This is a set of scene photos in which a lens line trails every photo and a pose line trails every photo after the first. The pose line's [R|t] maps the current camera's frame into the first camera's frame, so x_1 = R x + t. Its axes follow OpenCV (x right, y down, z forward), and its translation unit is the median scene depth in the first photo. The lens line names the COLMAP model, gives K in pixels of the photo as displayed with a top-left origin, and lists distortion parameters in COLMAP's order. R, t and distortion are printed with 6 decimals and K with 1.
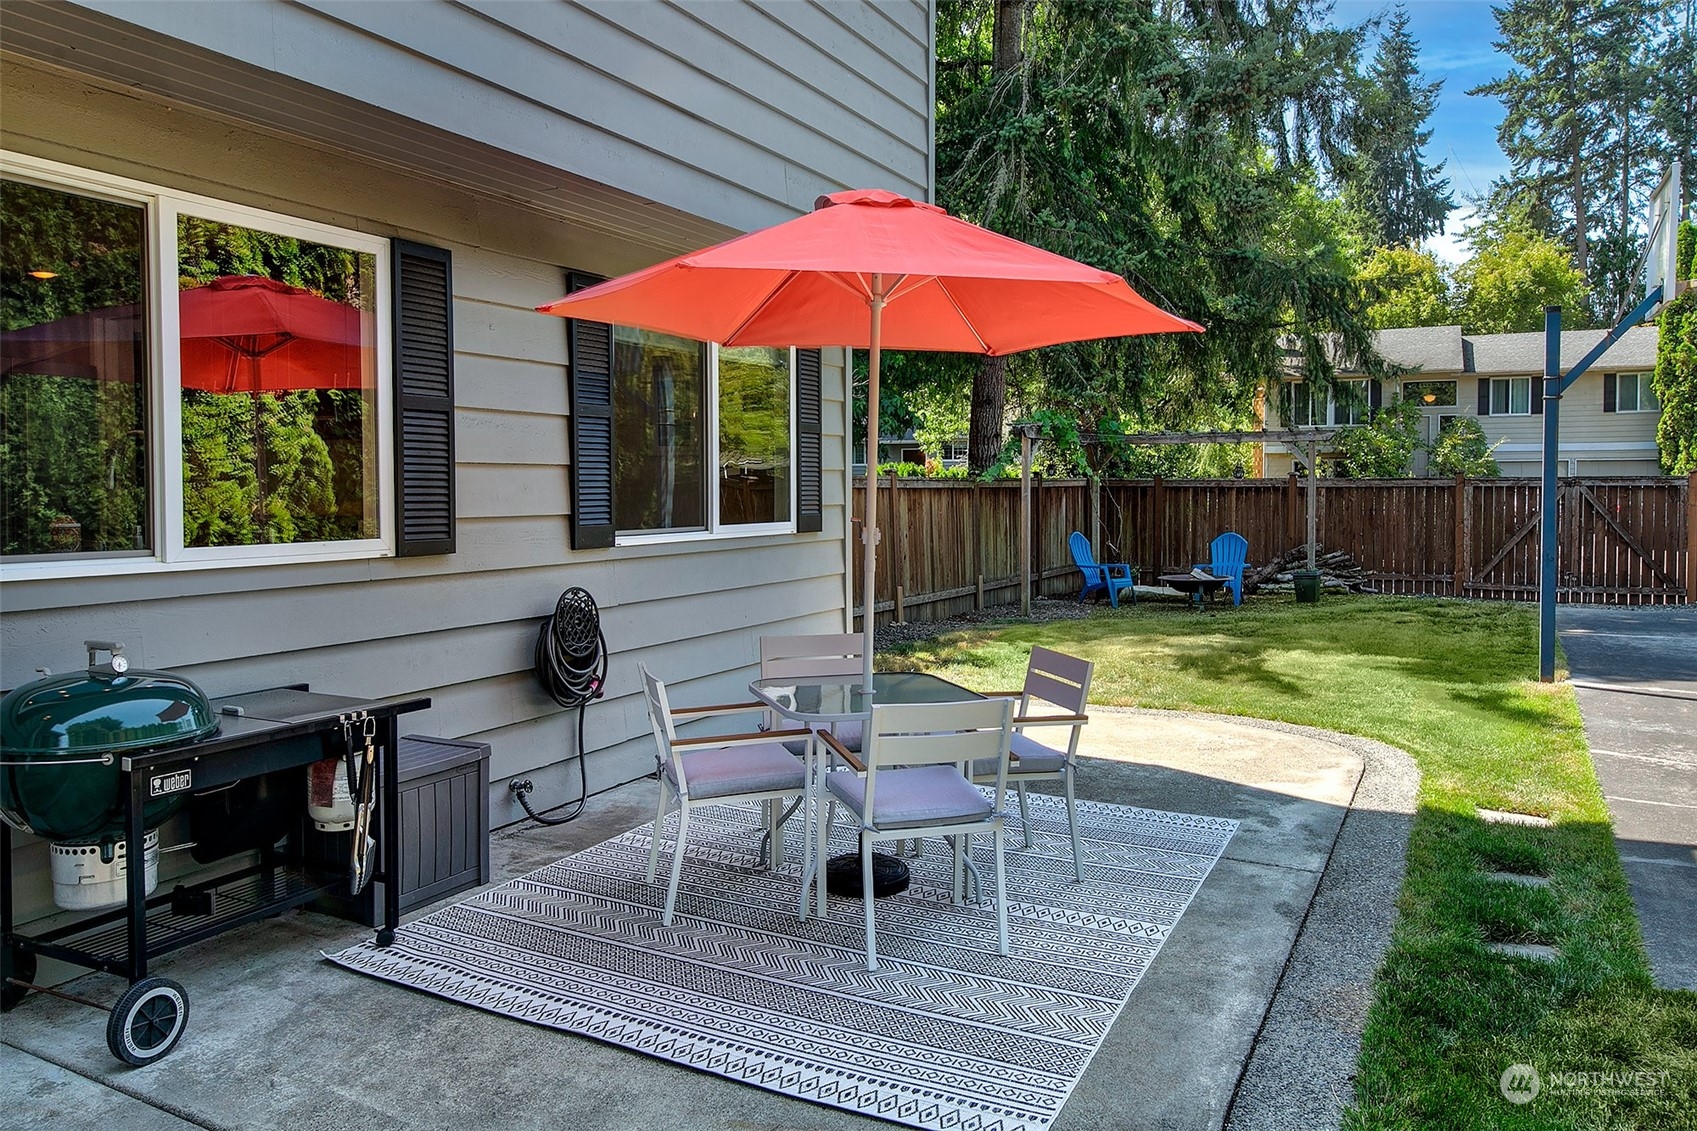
lens RADIAL K [[1175.9, 0, 849.7], [0, 1175.9, 524.5], [0, 0, 1]] dist [0.001623, 0.001012]
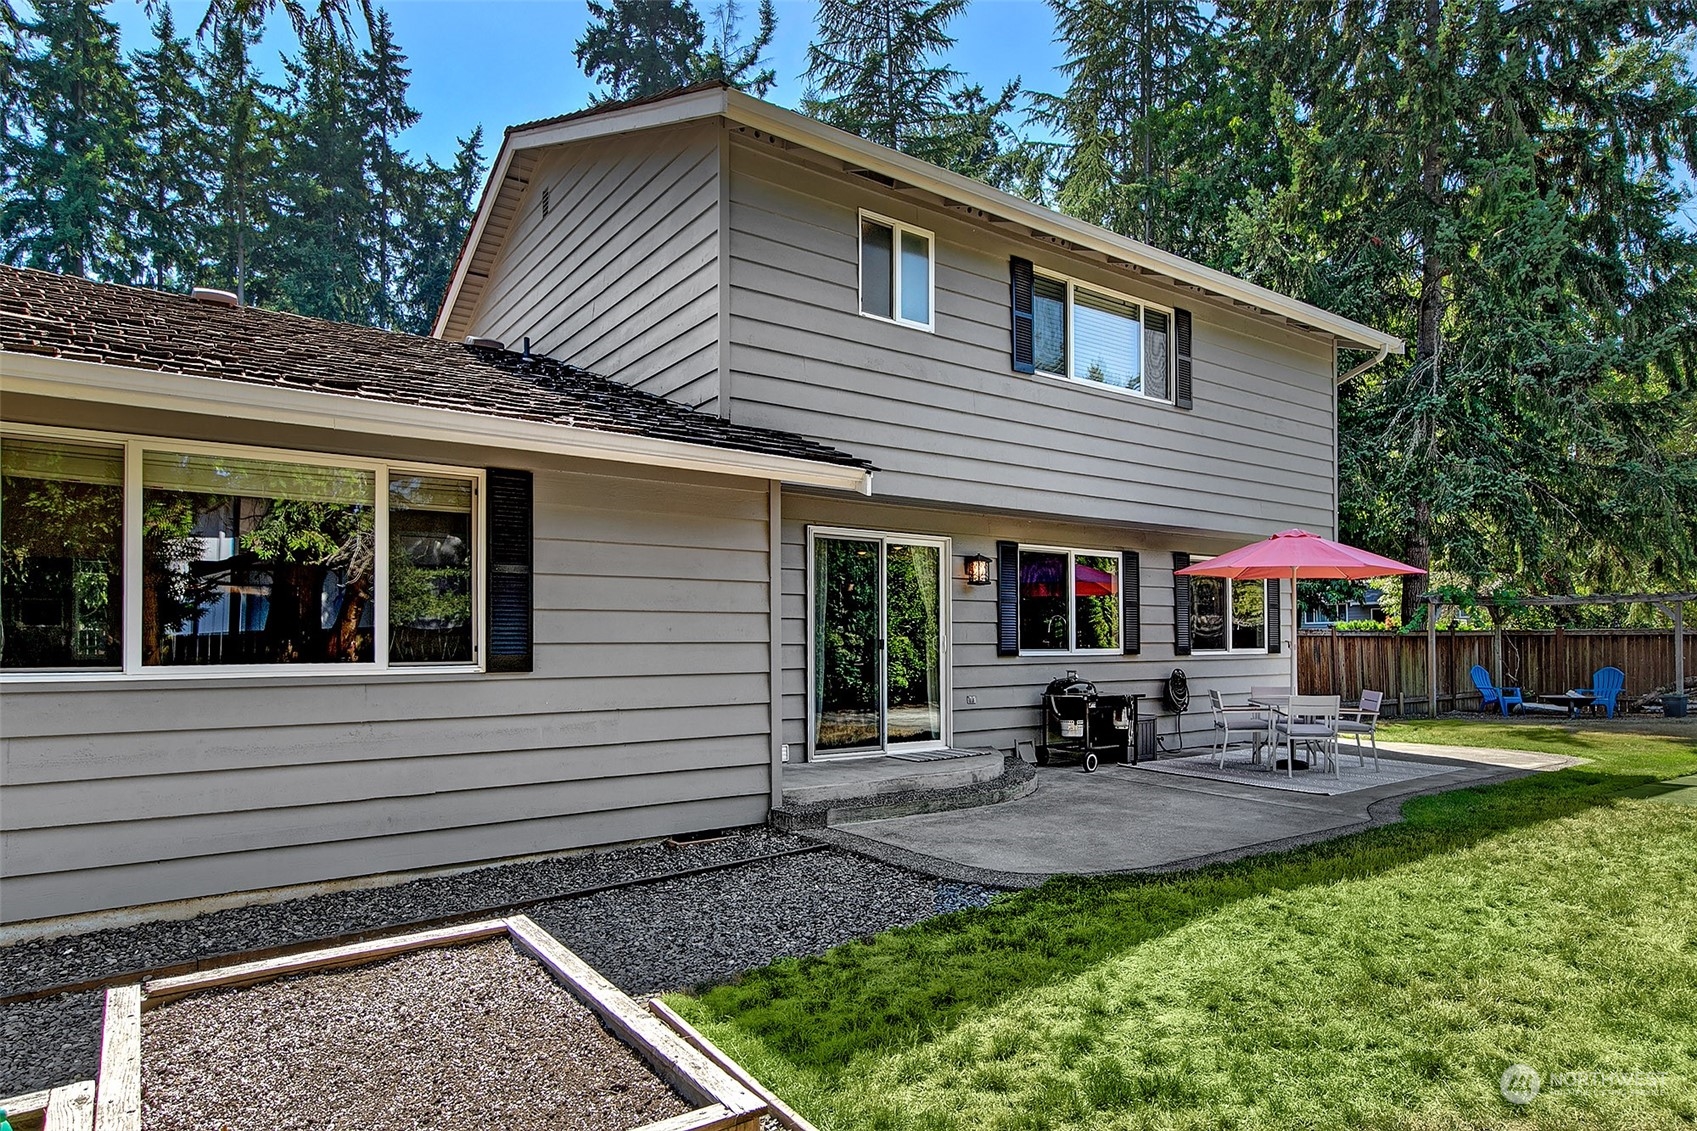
lens RADIAL K [[953.3, 0, 845.3], [0, 953.3, 638.1], [0, 0, 1]] dist [0.003076, -0.000029]
pose [[0.892003, -0.005748, -0.451992, 0.064062], [-0.011124, 0.999337, -0.034662, 0.055218], [0.451892, 0.035946, 0.891348, -1.082404]]
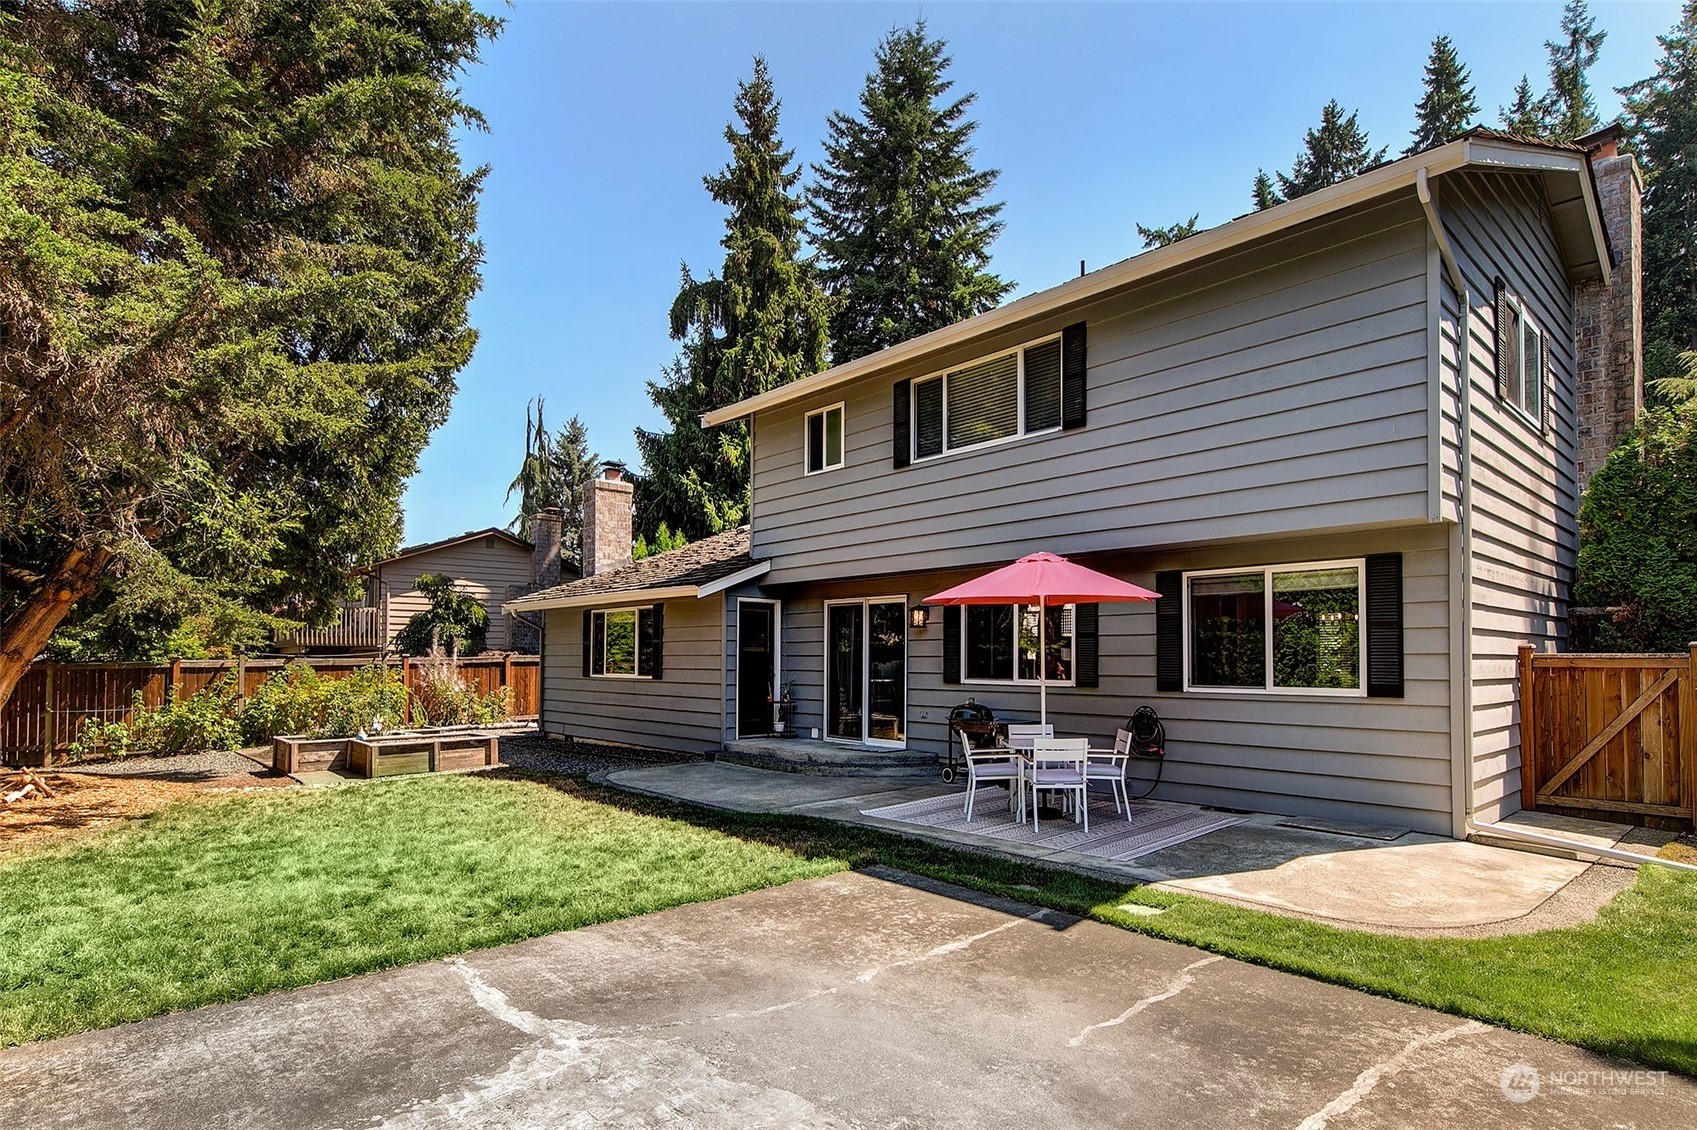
lens RADIAL K [[889.8, 0, 841.5], [0, 889.8, 643.7], [0, 0, 1]] dist [0.008427, -0.000914]
pose [[-0.345637, -0.022543, -0.938097, 1.374110], [-0.037215, 0.999254, -0.010301, -0.025875], [0.937630, 0.031350, -0.346218, 0.854819]]
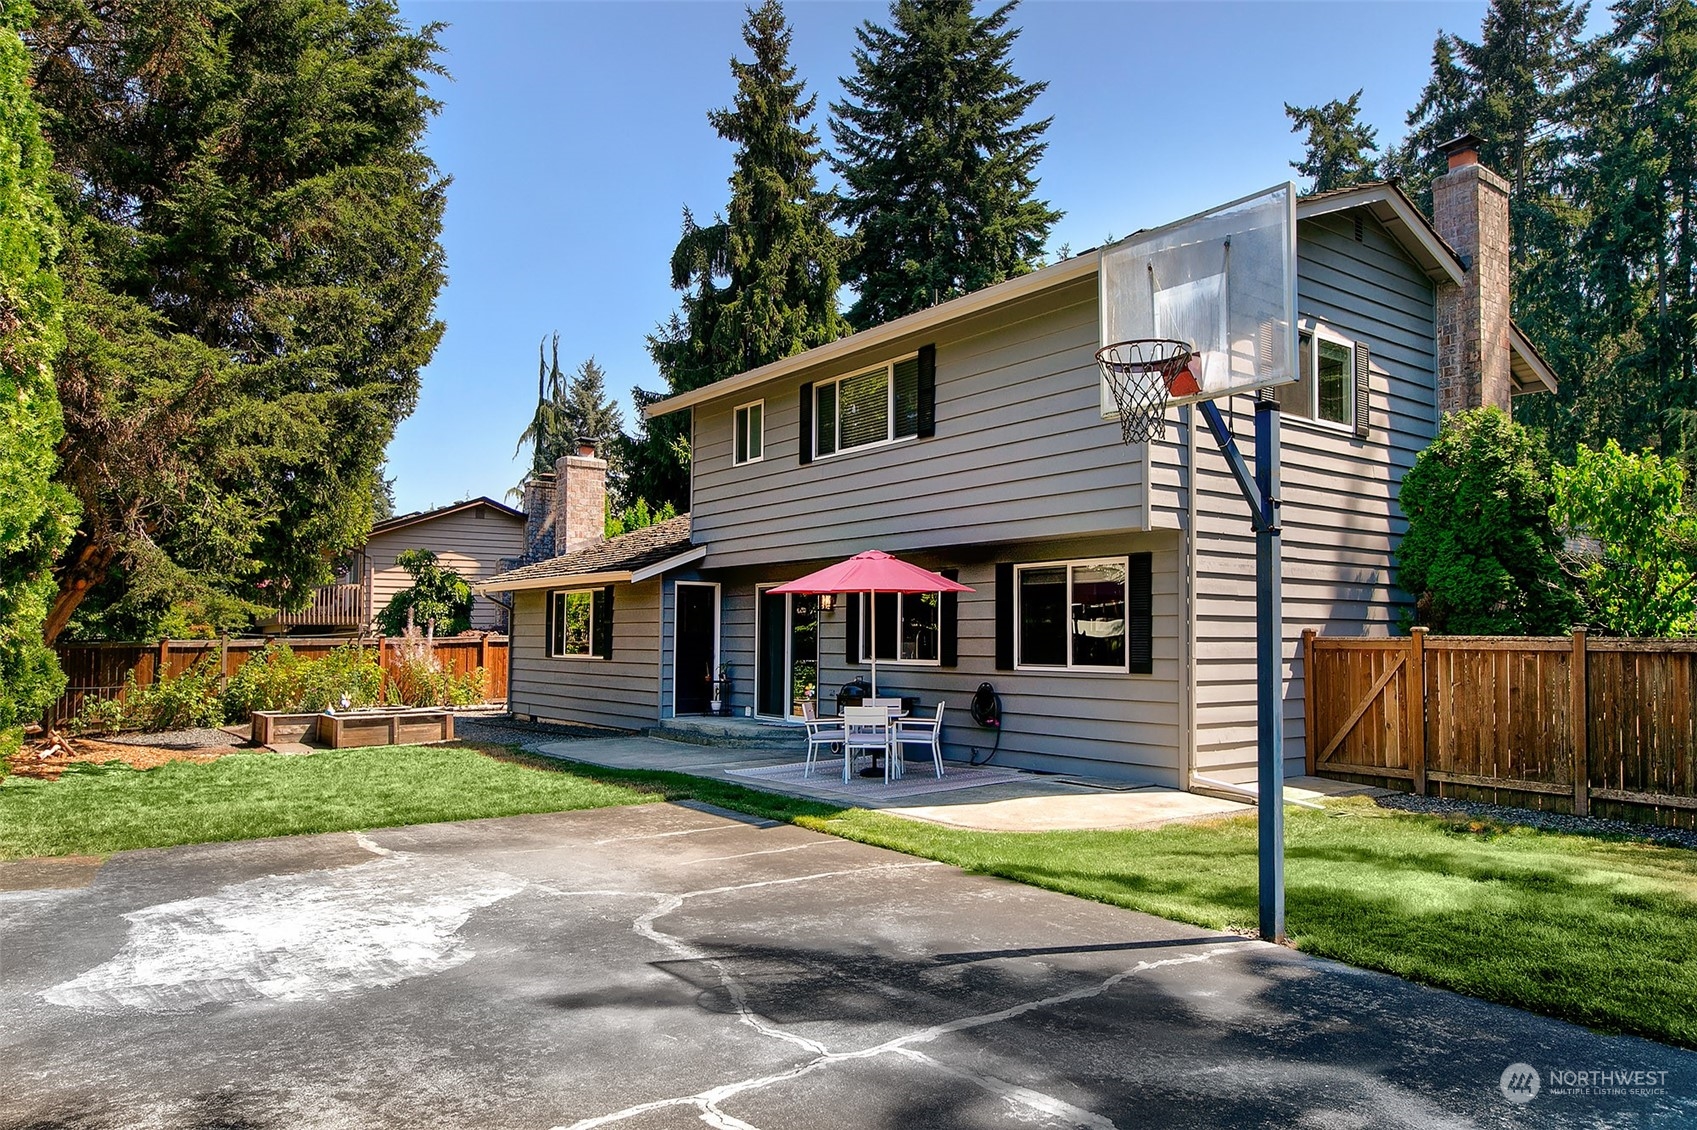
lens RADIAL K [[1139.4, 0, 854.4], [0, 1139.4, 595.5], [0, 0, 1]] dist [0.004989, 0.005402]
pose [[-0.424683, -0.041247, -0.904402, 1.852805], [-0.037838, 0.998897, -0.027789, -0.050937], [0.904551, 0.022419, -0.425775, 1.502013]]
